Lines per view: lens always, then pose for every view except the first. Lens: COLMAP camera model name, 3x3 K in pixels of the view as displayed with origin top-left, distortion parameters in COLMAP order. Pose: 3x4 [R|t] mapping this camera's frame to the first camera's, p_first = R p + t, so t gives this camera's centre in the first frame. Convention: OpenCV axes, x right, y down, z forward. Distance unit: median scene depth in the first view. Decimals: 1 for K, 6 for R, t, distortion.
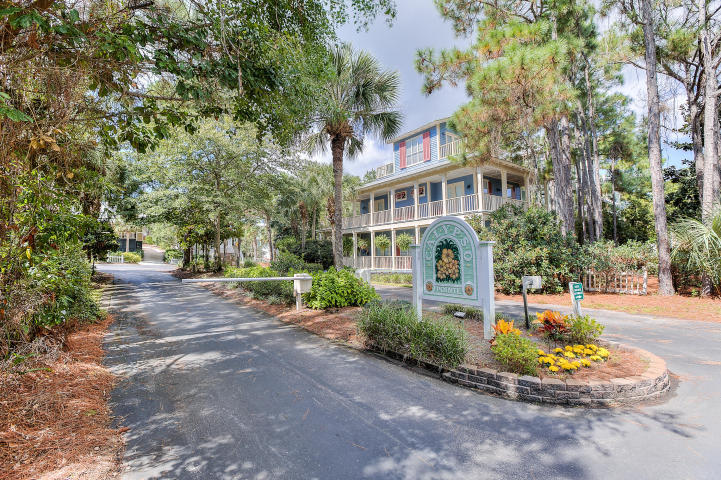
lens RADIAL K [[331.6, 0, 359.1], [0, 331.6, 234.3], [0, 0, 1]] dist [-0.024968, 0.008733]
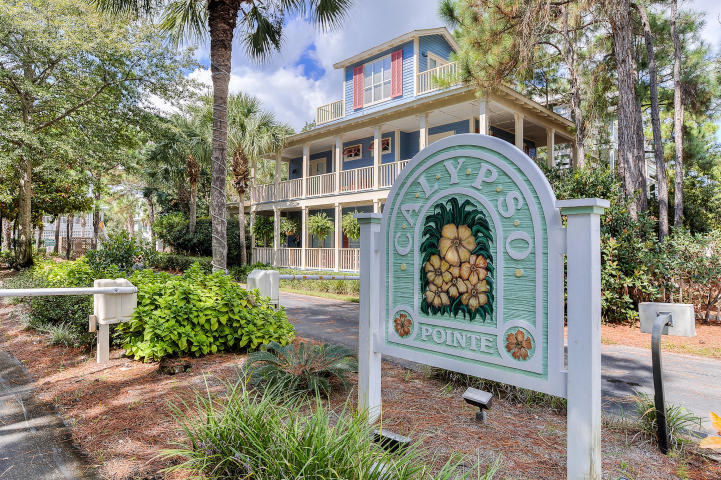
lens RADIAL K [[471.3, 0, 360.5], [0, 471.3, 240.0], [0, 0, 1]] dist [0.002093, 0.000371]
pose [[0.989615, 0.028976, 0.140789, 0.026436], [-0.035383, 0.998439, 0.043220, 0.012277], [-0.139317, -0.047752, 0.989096, 0.147027]]
